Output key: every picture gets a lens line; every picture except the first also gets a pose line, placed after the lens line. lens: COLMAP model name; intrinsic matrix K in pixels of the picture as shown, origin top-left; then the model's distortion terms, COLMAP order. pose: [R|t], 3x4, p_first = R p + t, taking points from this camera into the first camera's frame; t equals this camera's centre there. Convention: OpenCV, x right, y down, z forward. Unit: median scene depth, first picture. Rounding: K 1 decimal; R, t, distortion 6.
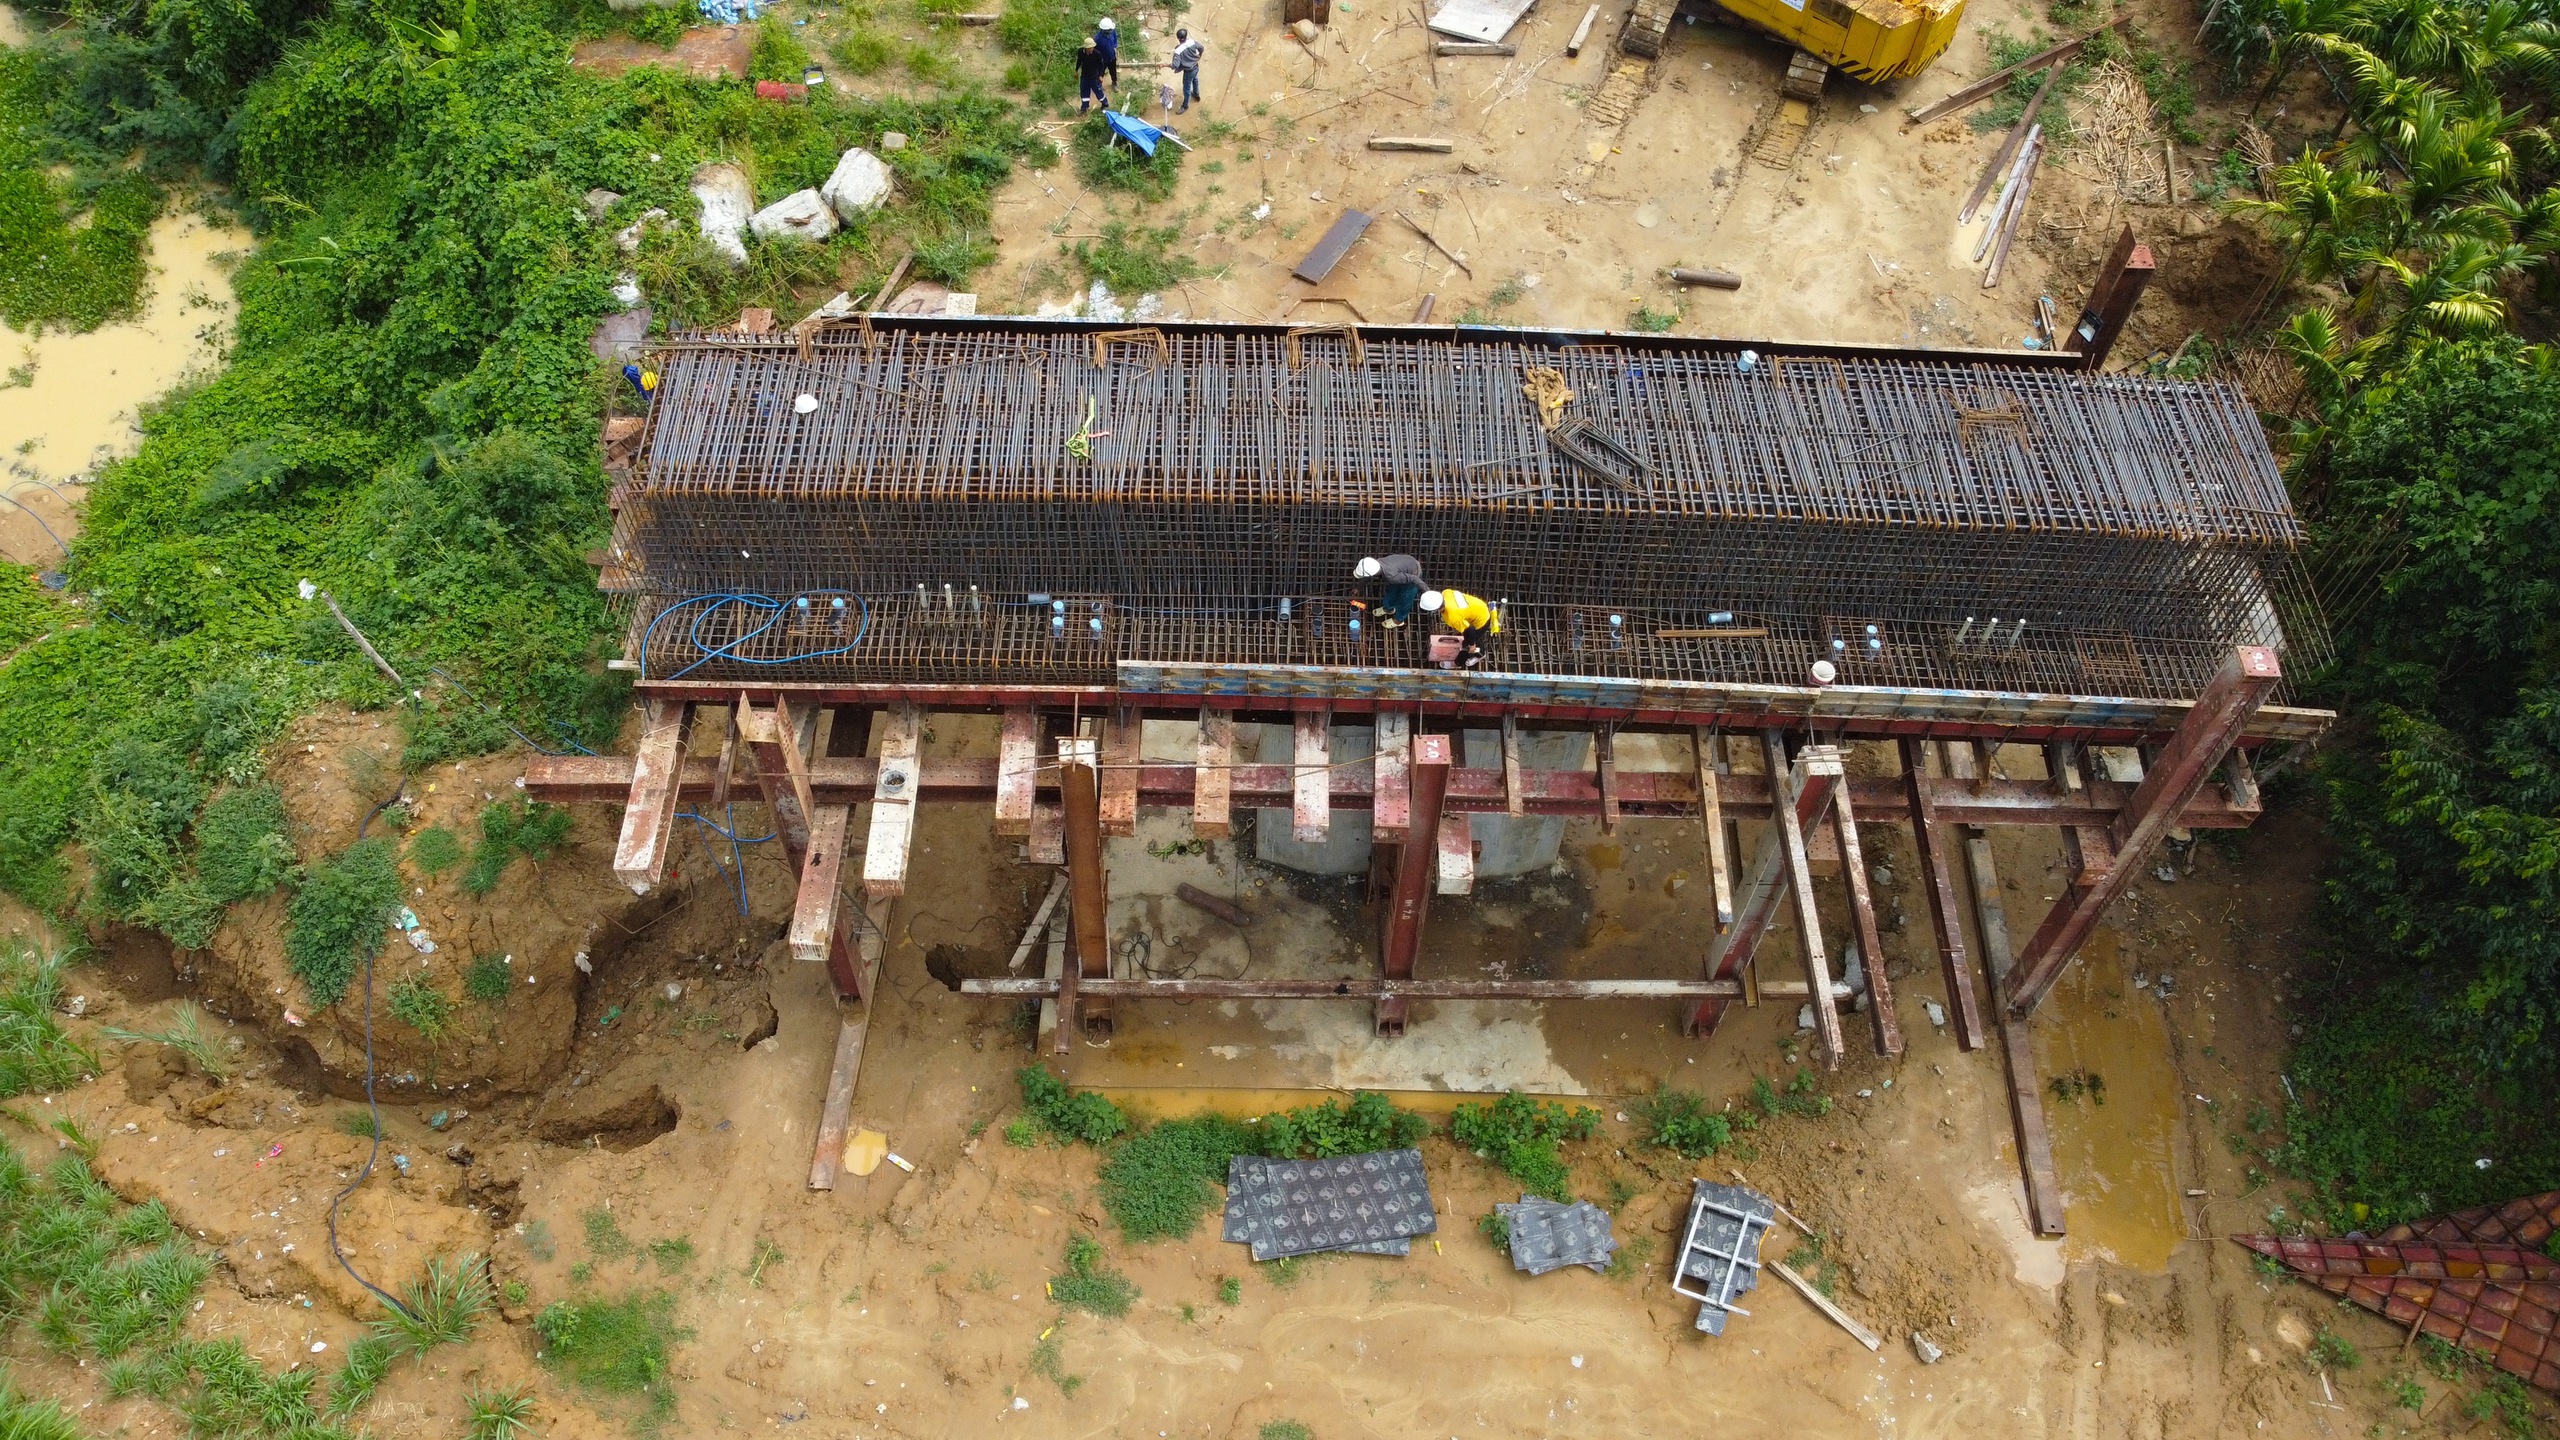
lens RADIAL K [[1940.7, 0, 1280.0], [0, 1940.7, 720.0], [0, 0, 1]] dist [-0.000763, -0.005438]
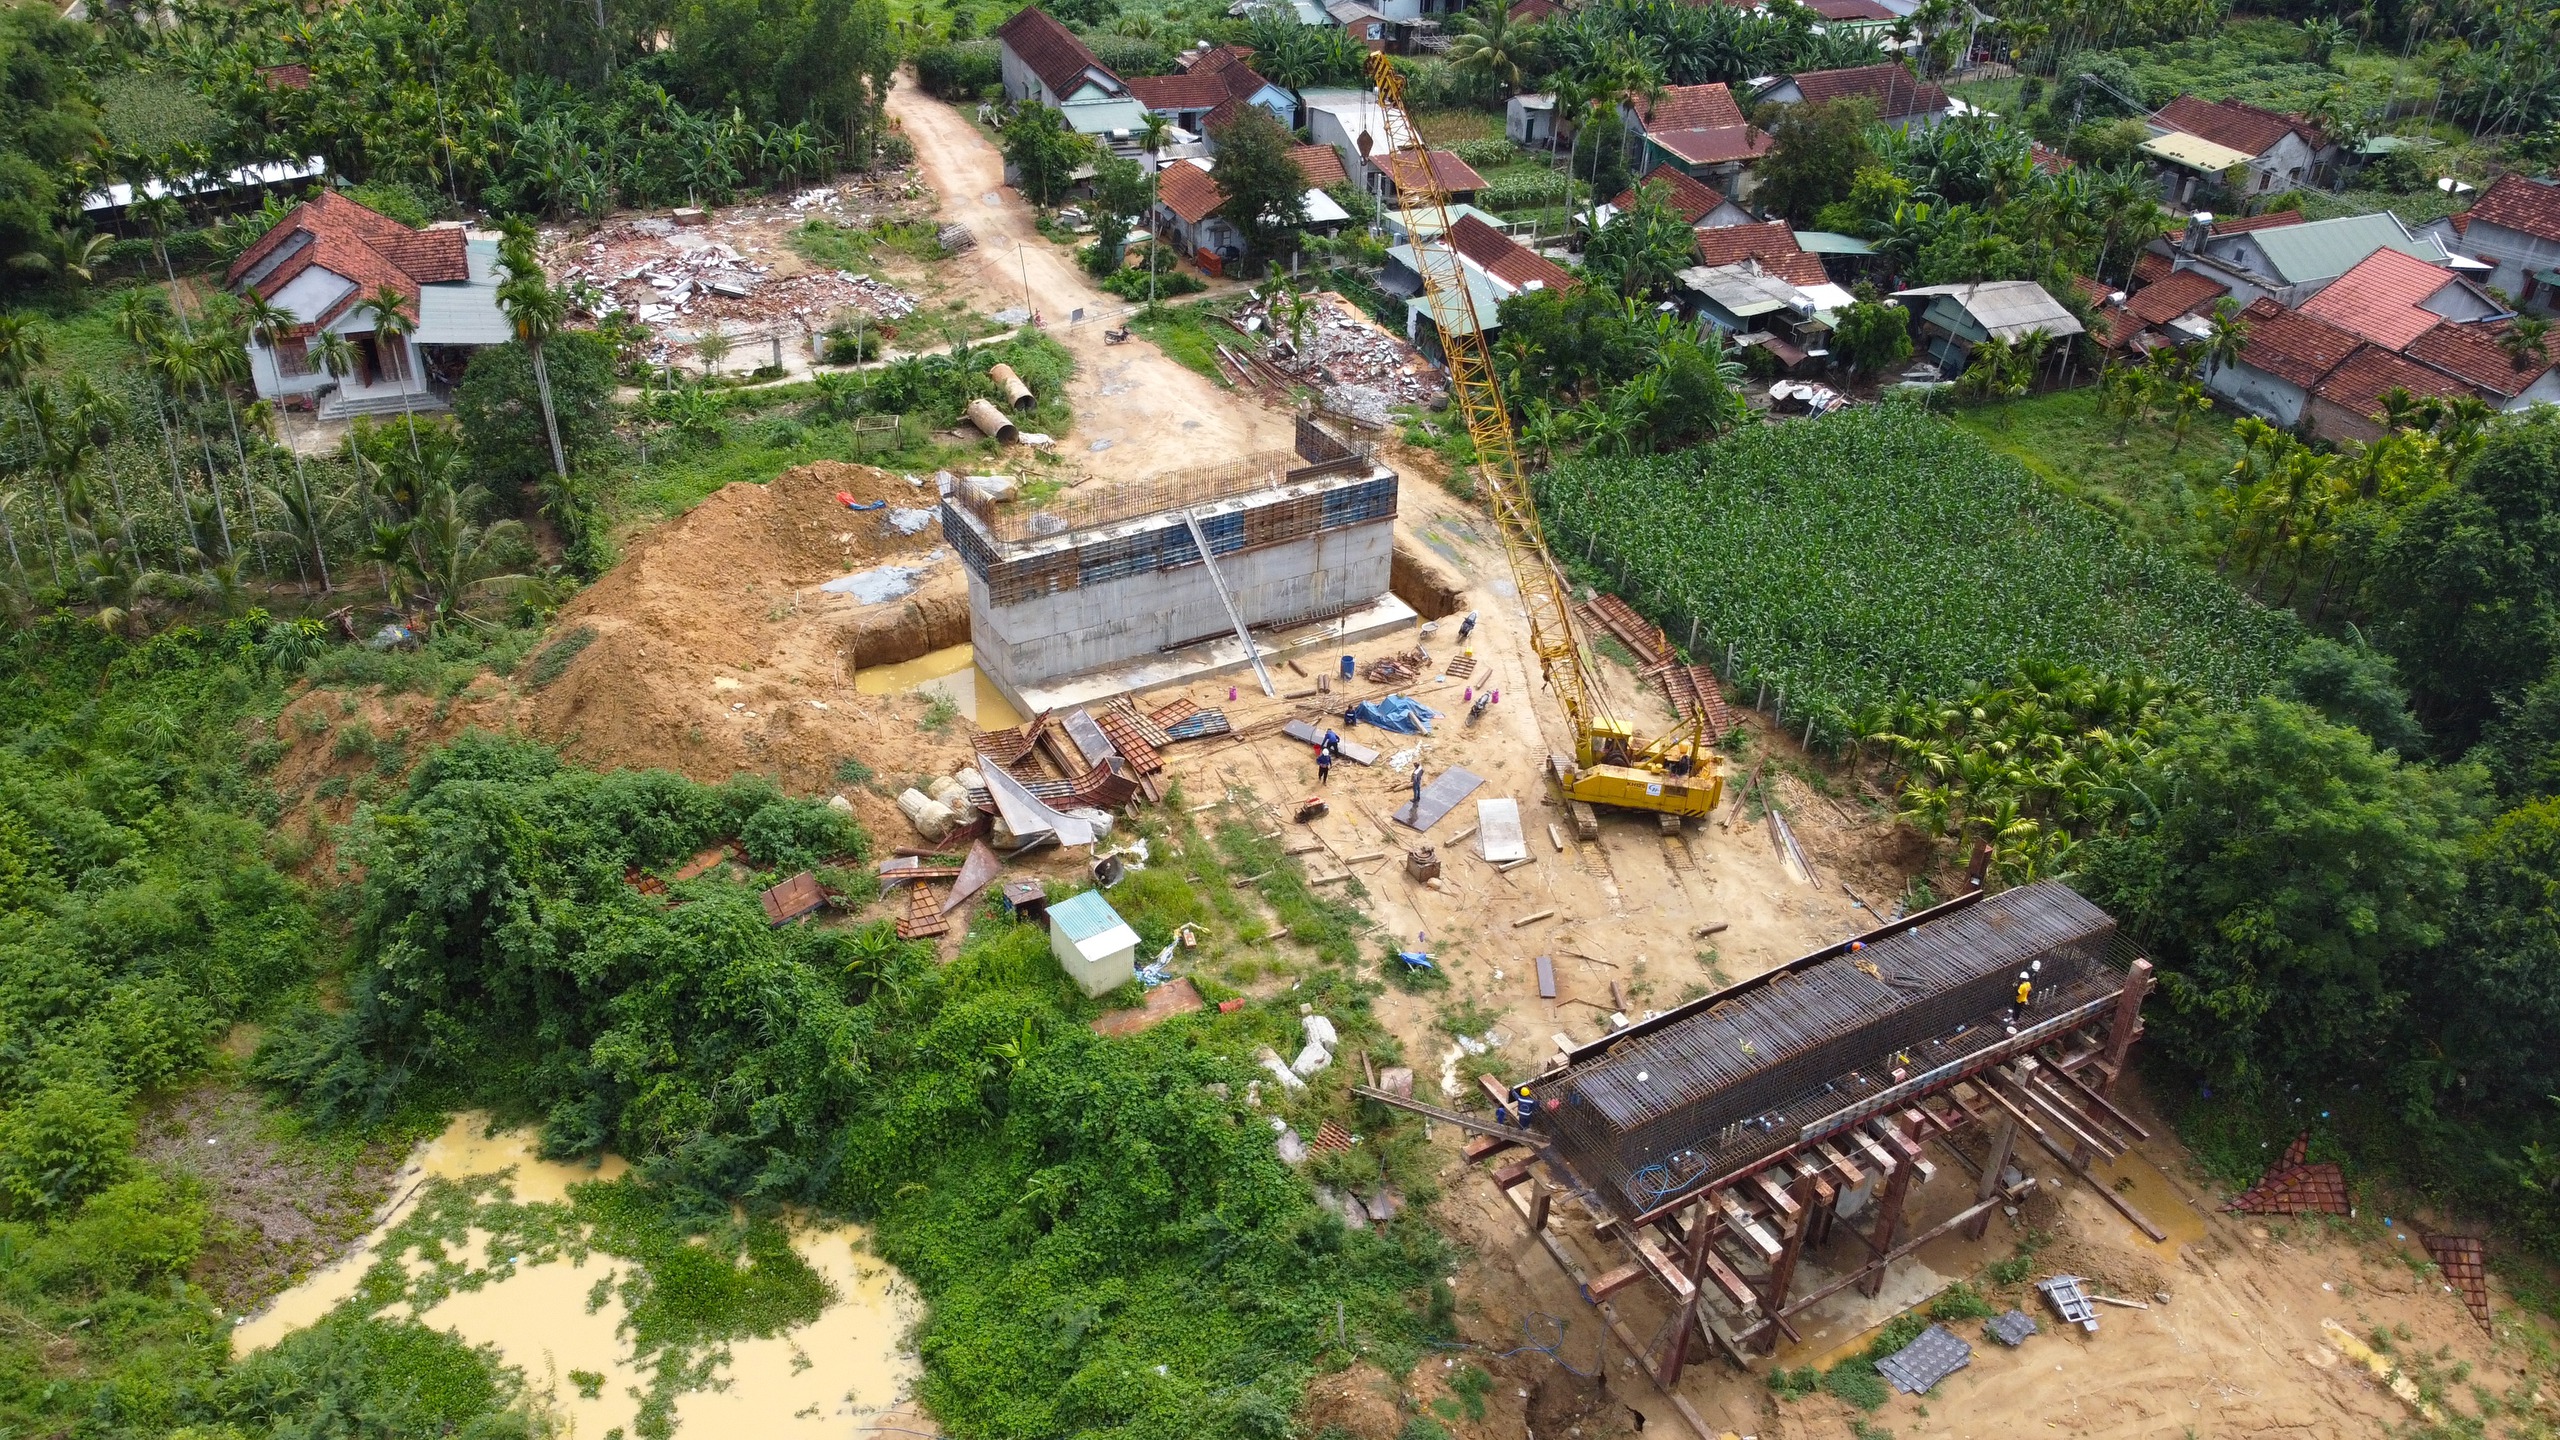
lens RADIAL K [[1940.7, 0, 1280.0], [0, 1940.7, 720.0], [0, 0, 1]] dist [-0.000763, -0.005438]
pose [[0.861451, -0.274447, 0.427296, -0.981989], [0.415614, 0.864514, -0.282632, -0.036565], [-0.291835, 0.421064, 0.858800, -0.684615]]
